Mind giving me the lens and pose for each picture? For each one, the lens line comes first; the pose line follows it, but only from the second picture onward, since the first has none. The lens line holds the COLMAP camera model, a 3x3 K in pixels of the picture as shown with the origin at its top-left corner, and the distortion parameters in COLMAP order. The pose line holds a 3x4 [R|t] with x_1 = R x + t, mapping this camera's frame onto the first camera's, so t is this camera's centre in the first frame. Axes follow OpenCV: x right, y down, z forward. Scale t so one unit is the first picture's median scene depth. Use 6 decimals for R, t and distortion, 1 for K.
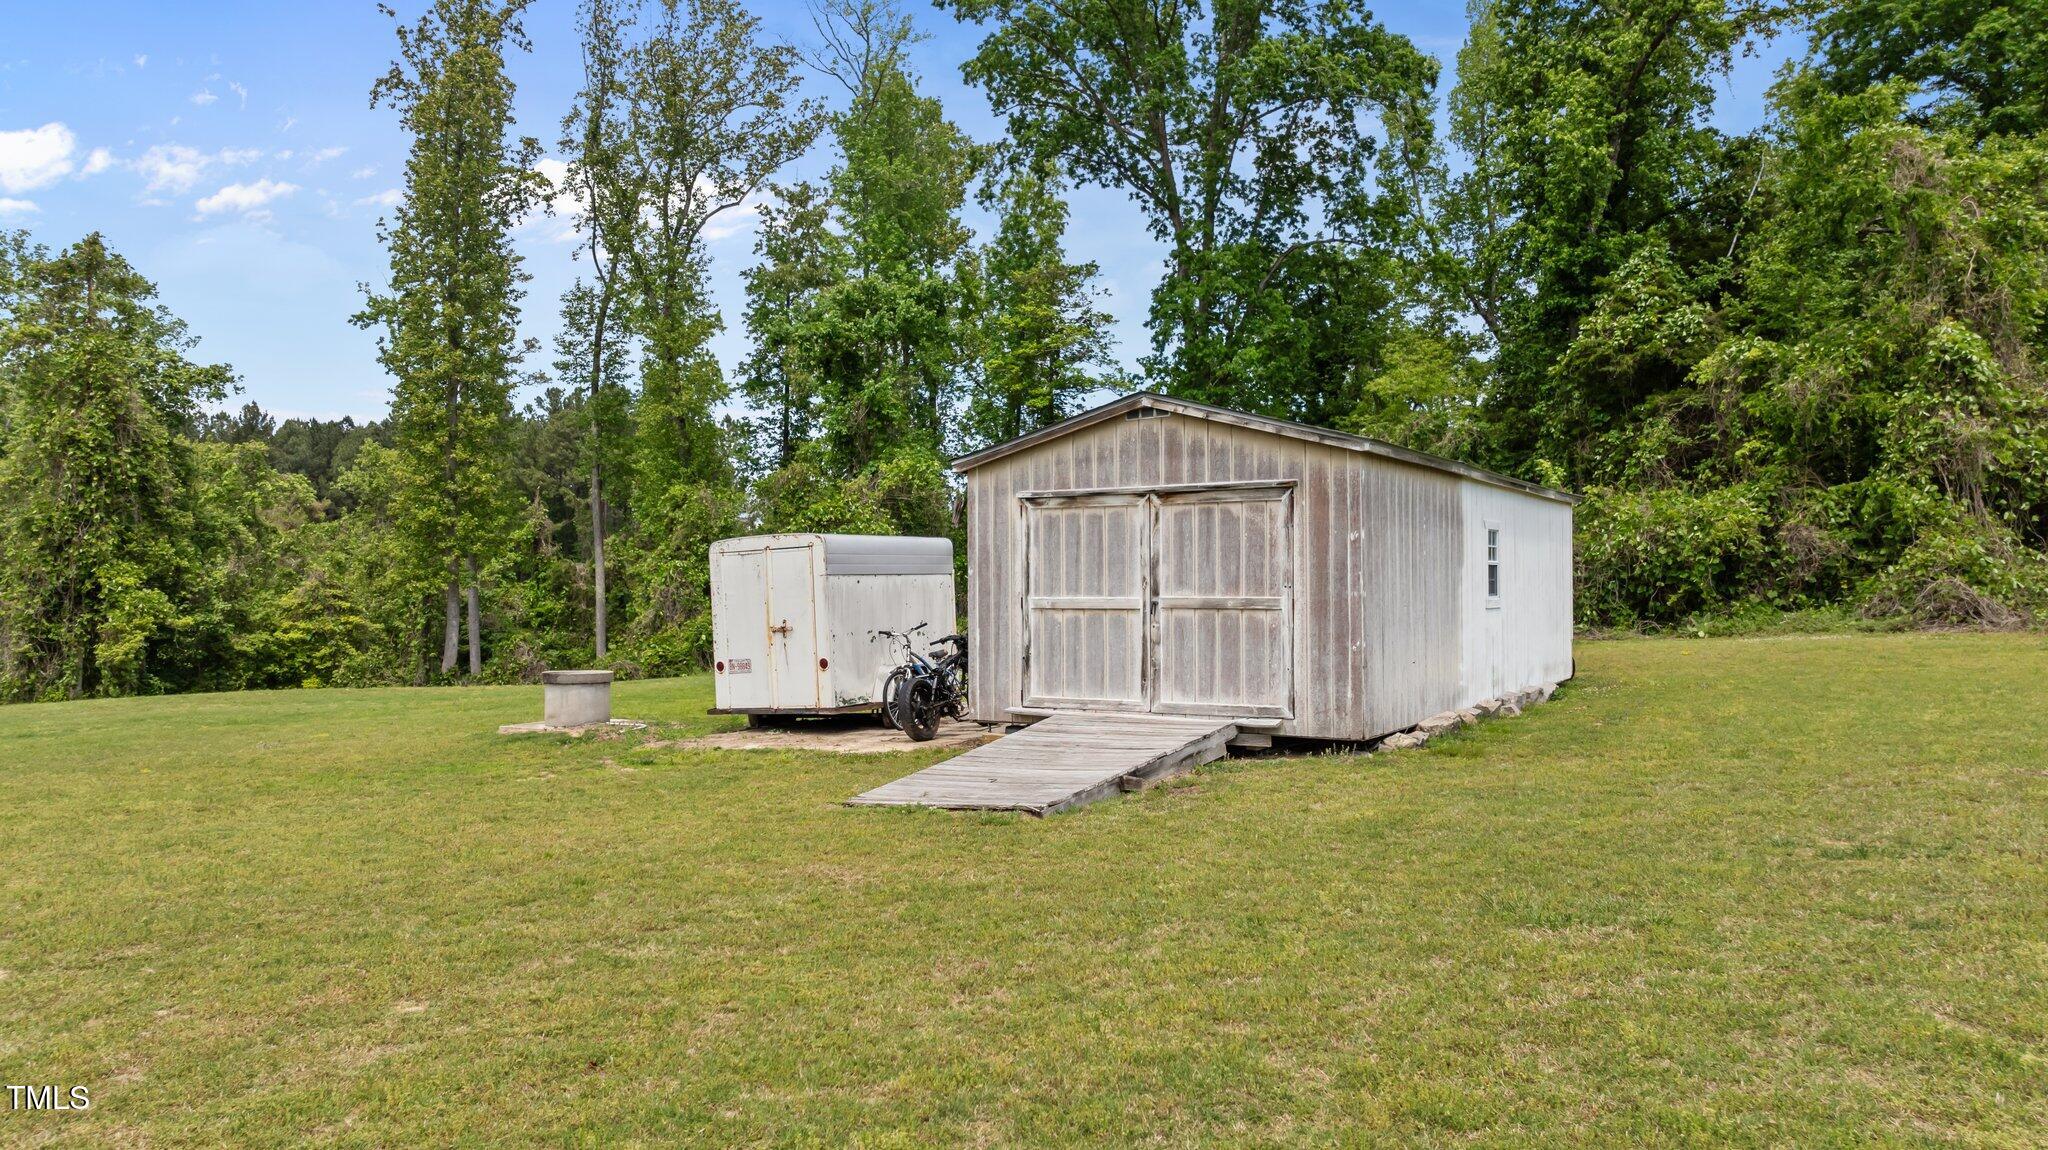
lens RADIAL K [[1446.9, 0, 1024.0], [0, 1446.9, 575.0], [0, 0, 1]] dist [-0.005415, -0.002420]
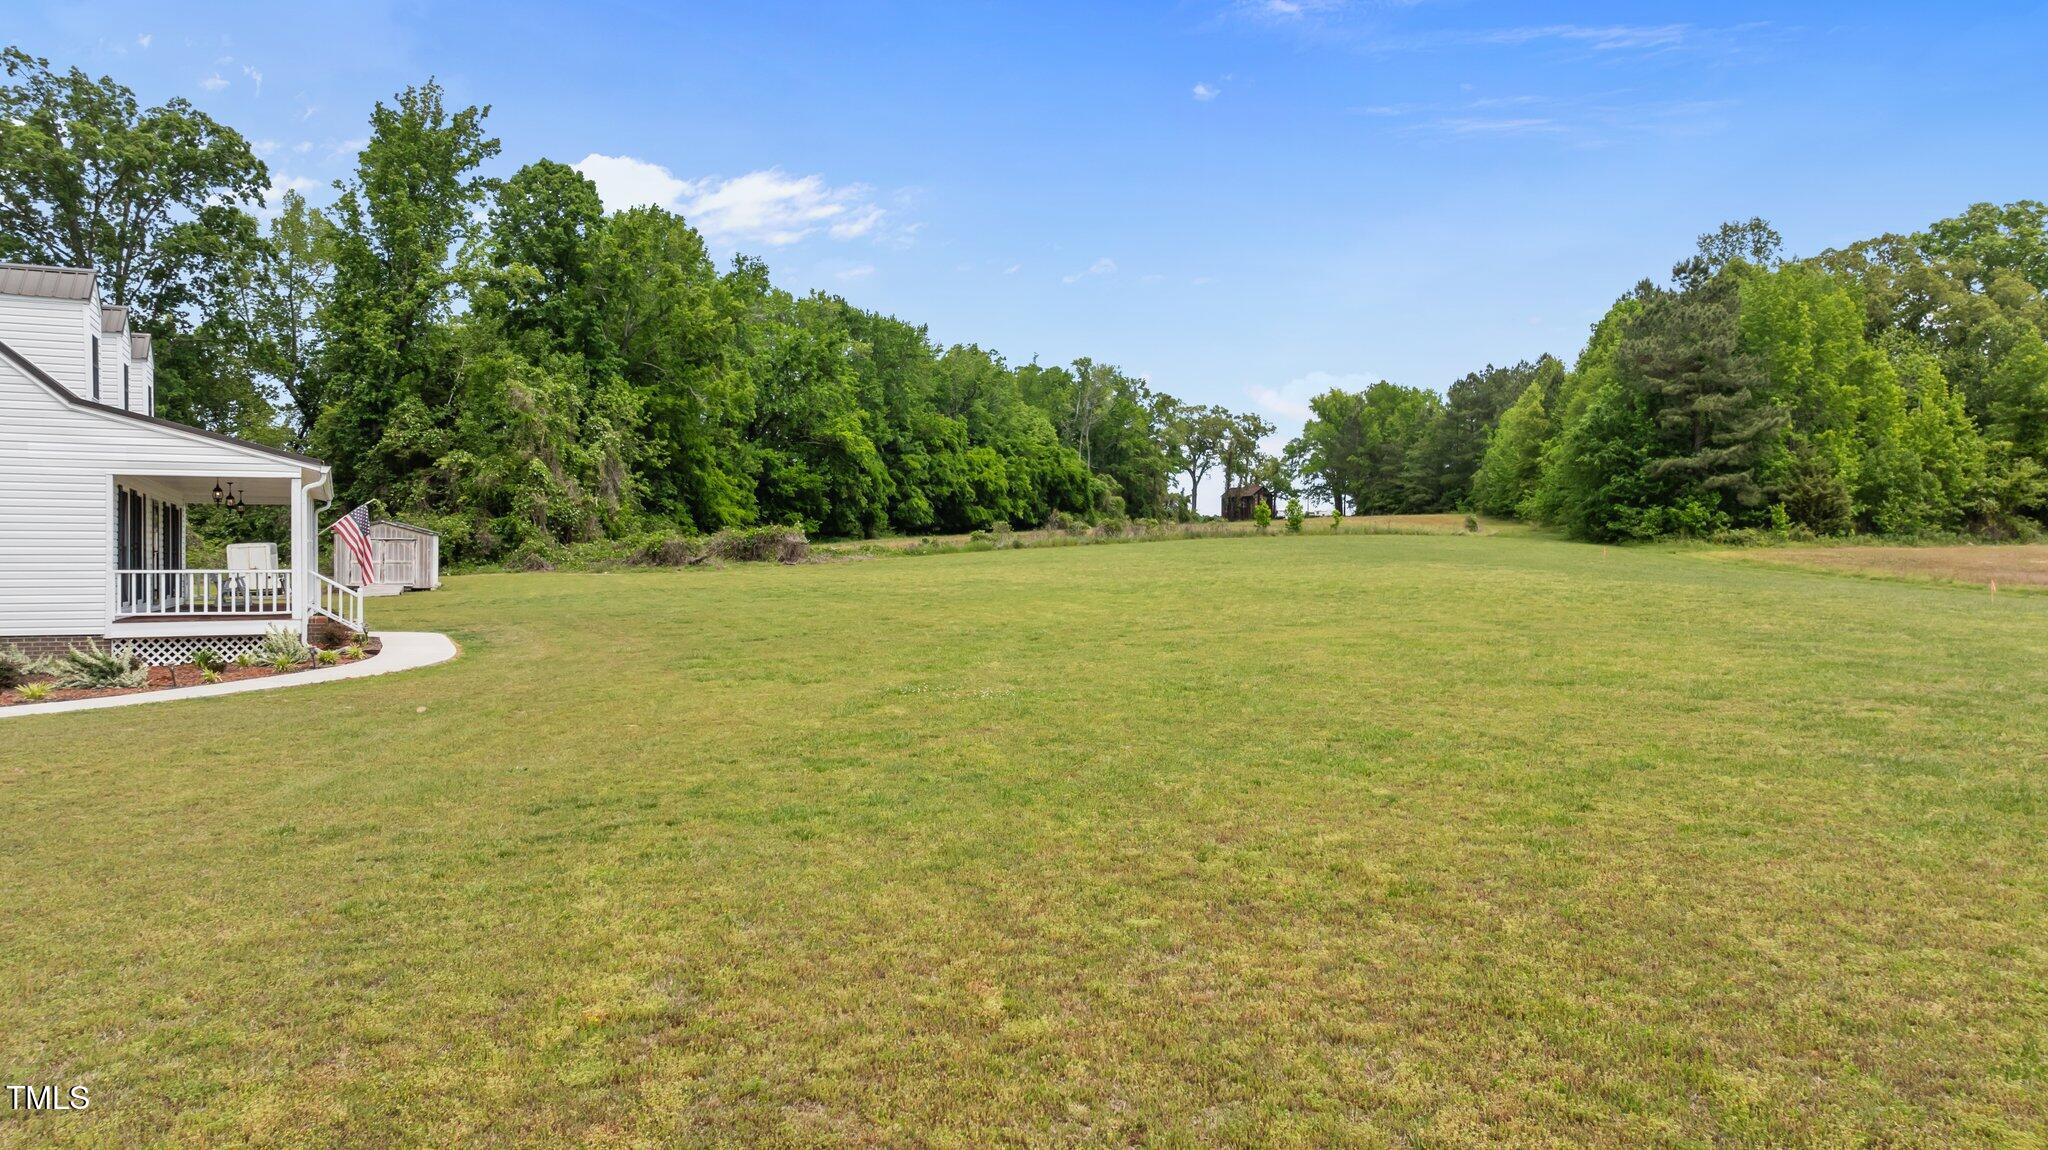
lens RADIAL K [[1452.3, 0, 1044.2], [0, 1452.3, 572.5], [0, 0, 1]] dist [-0.007483, 0.004640]
pose [[0.623314, -0.003158, 0.781965, -0.858808], [-0.018075, 0.999666, 0.018445, -0.028354], [-0.781762, -0.025631, 0.623049, -1.390152]]
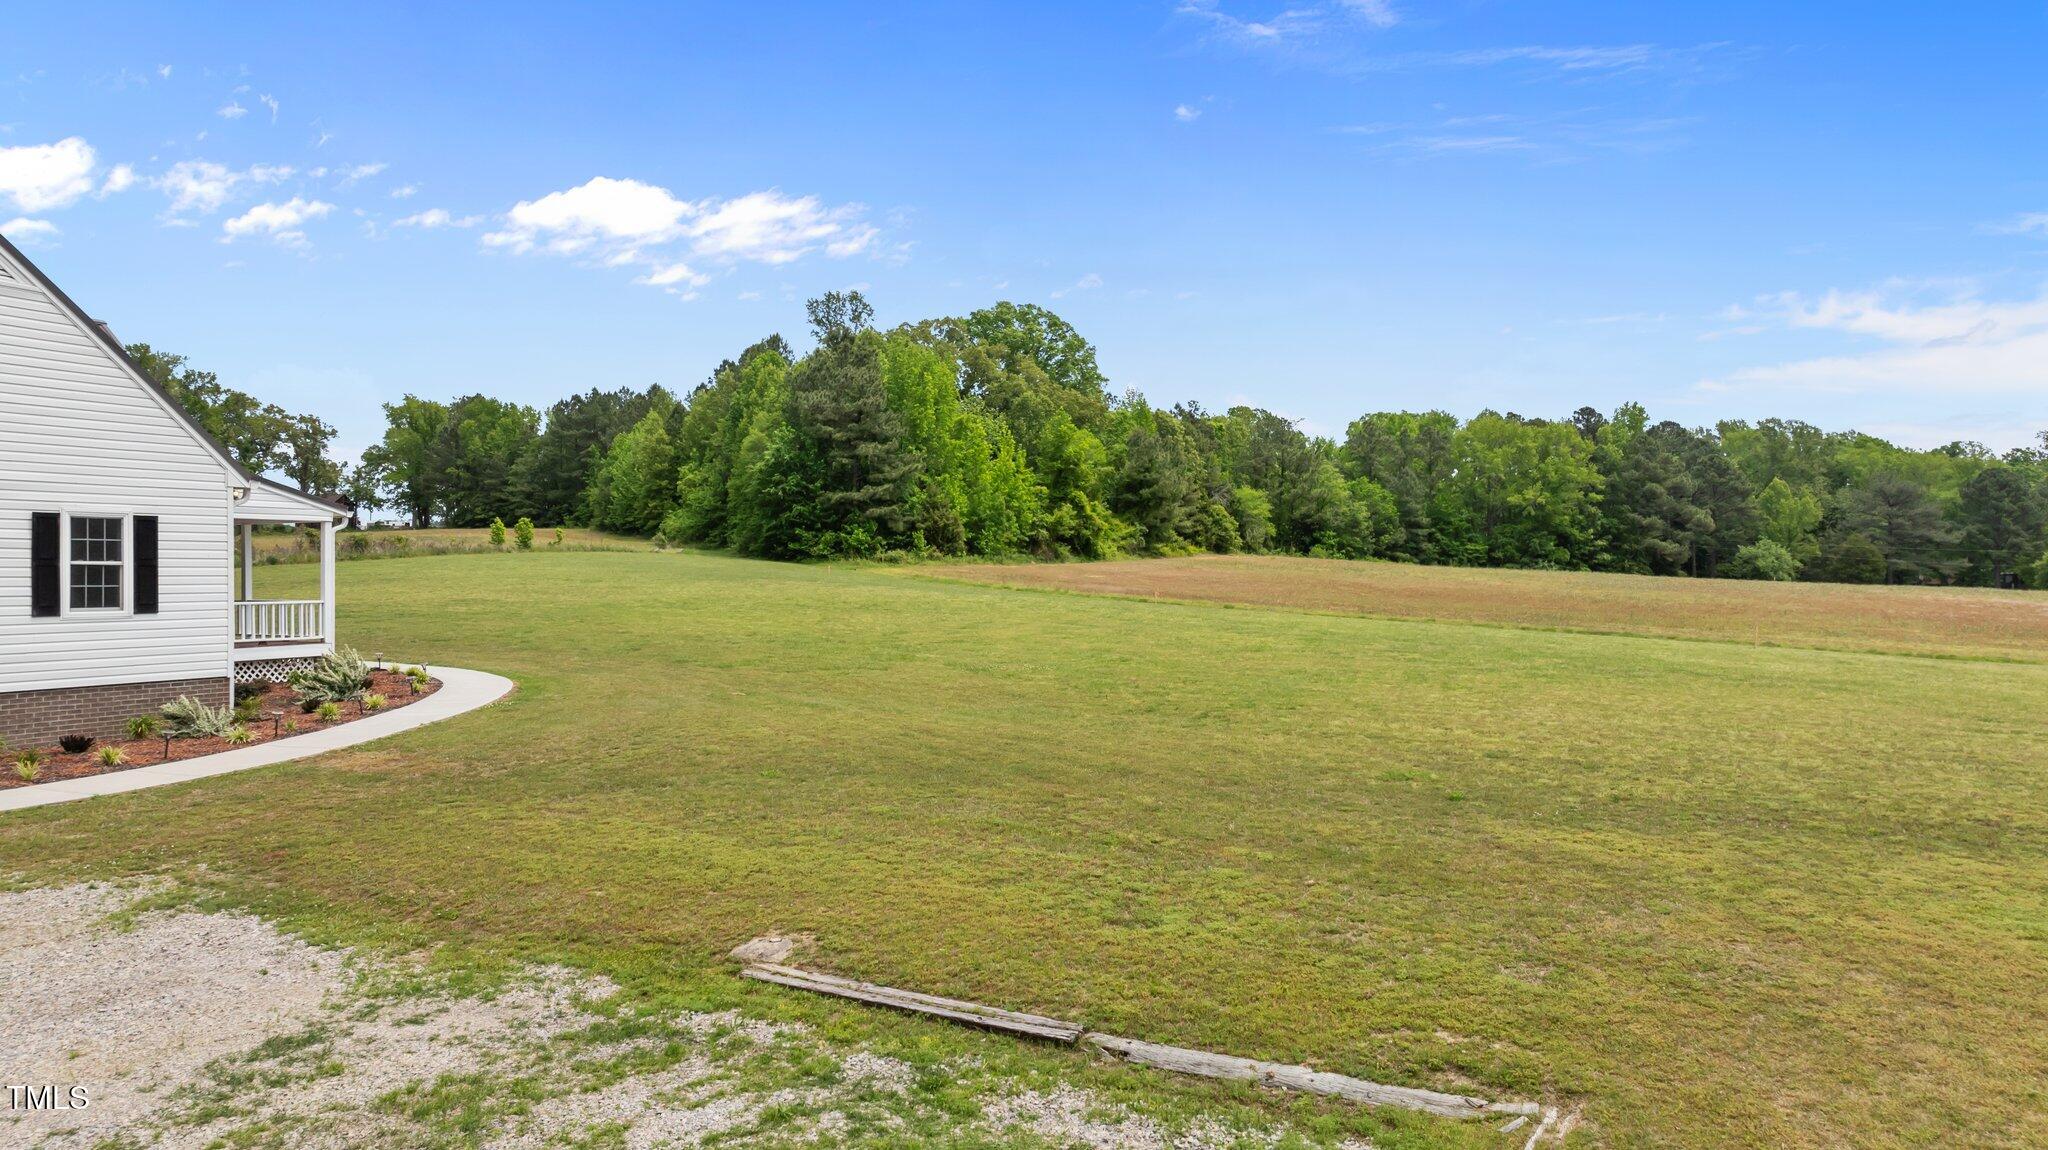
lens RADIAL K [[1447.4, 0, 1024.0], [0, 1447.4, 575.0], [0, 0, 1]] dist [-0.007080, -0.003379]
pose [[0.018231, 0.000208, 0.999834, -1.389102], [-0.021745, 0.999764, 0.000188, -0.033331], [-0.999597, -0.021745, 0.018231, -1.055160]]
